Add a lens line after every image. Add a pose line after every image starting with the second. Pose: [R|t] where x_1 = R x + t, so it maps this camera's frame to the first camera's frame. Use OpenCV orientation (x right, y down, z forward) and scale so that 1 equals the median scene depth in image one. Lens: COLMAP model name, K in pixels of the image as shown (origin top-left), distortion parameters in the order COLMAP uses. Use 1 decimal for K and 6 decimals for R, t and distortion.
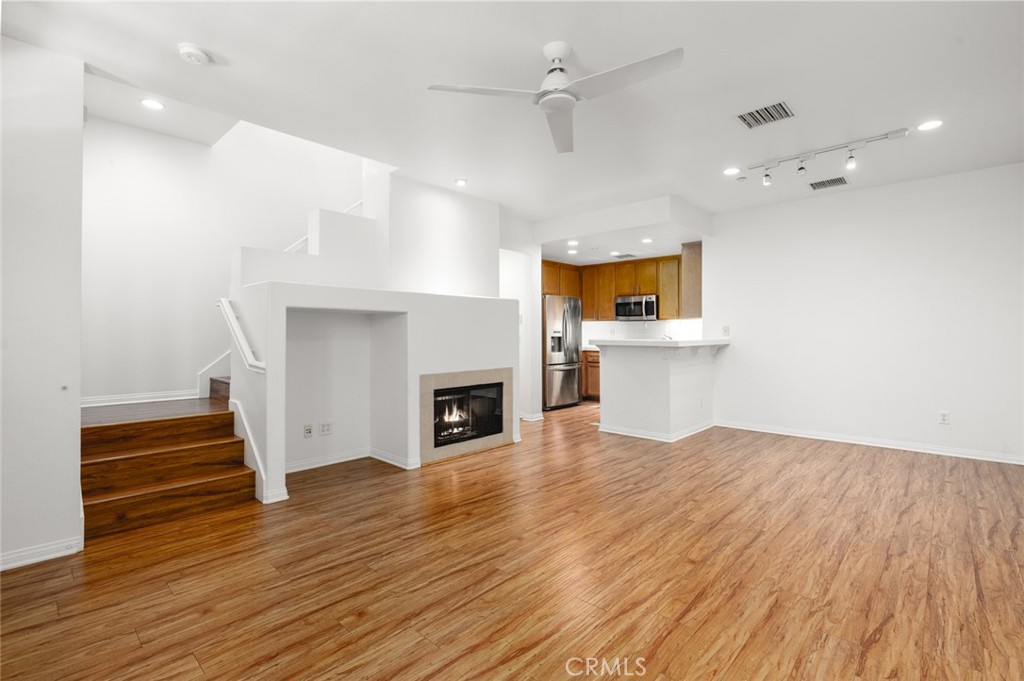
lens RADIAL K [[466.9, 0, 511.6], [0, 466.9, 330.3], [0, 0, 1]] dist [-0.007342, 0.001920]
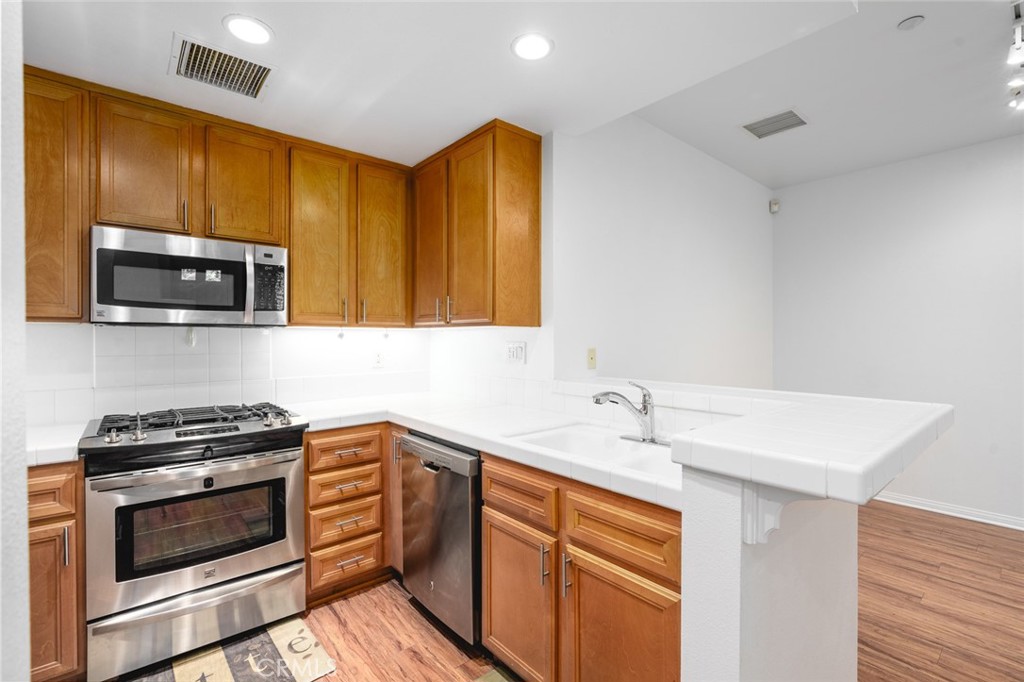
lens RADIAL K [[459.5, 0, 510.3], [0, 459.5, 338.0], [0, 0, 1]] dist [-0.010609, 0.003764]
pose [[0.117072, 0.000106, 0.993123, 0.028623], [-0.004149, 0.999991, 0.000382, -0.030844], [-0.993115, -0.004165, 0.117071, 1.713428]]
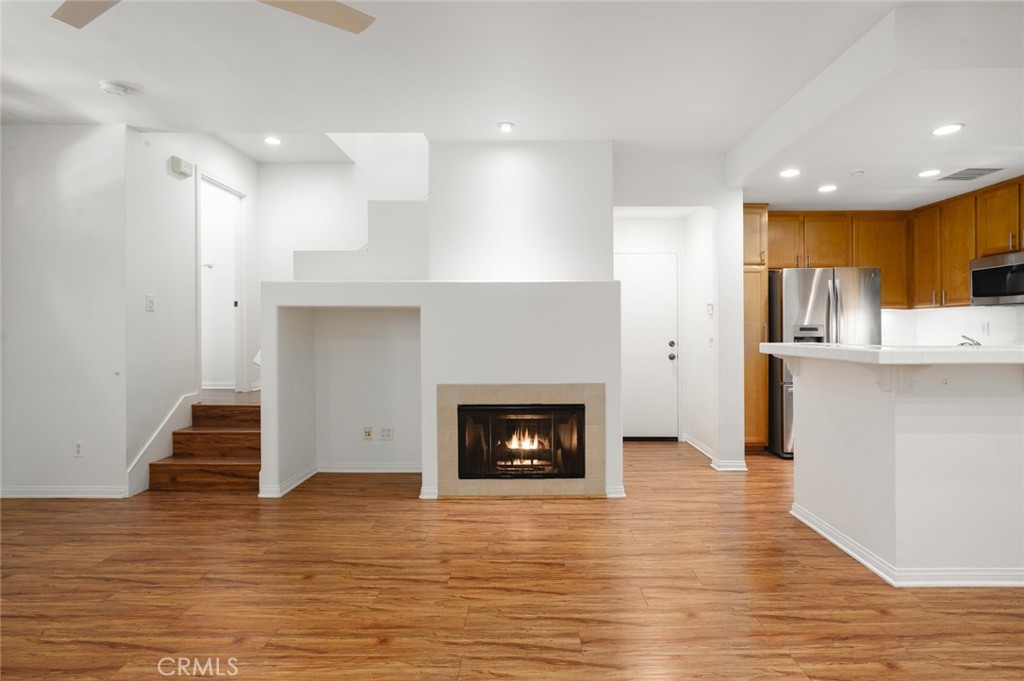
lens RADIAL K [[492.5, 0, 527.4], [0, 492.5, 330.7], [0, 0, 1]] dist [-0.007156, 0.001818]
pose [[0.682590, -0.003041, -0.730795, 0.634173], [0.007488, 0.999968, 0.002832, 0.002313], [0.730763, -0.007405, 0.682591, 0.640422]]
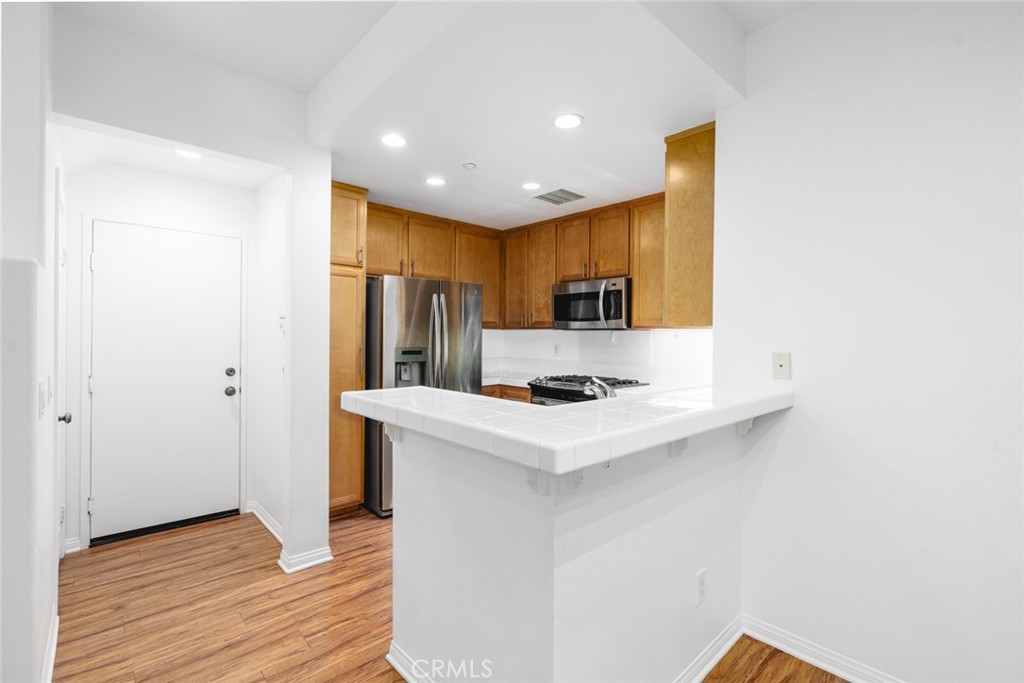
lens RADIAL K [[459.5, 0, 510.3], [0, 459.5, 338.5], [0, 0, 1]] dist [-0.010609, 0.003764]
pose [[0.996939, 0.011451, -0.077339, 0.482485], [-0.010722, 0.999894, 0.009828, -0.033624], [0.077444, -0.008969, 0.996956, 1.091953]]
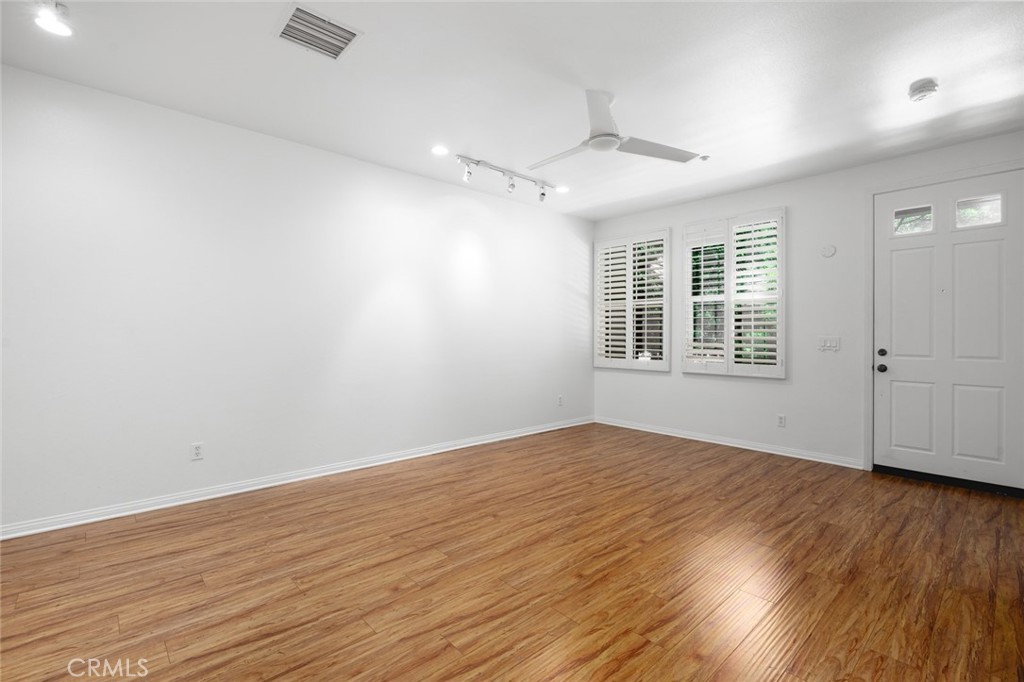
lens RADIAL K [[459.5, 0, 510.3], [0, 459.5, 338.0], [0, 0, 1]] dist [-0.010609, 0.003764]
pose [[-0.996760, -0.004590, 0.080306, 0.172829], [-0.004547, 0.999989, 0.000715, 0.010291], [-0.080309, 0.000348, -0.996770, 1.550189]]
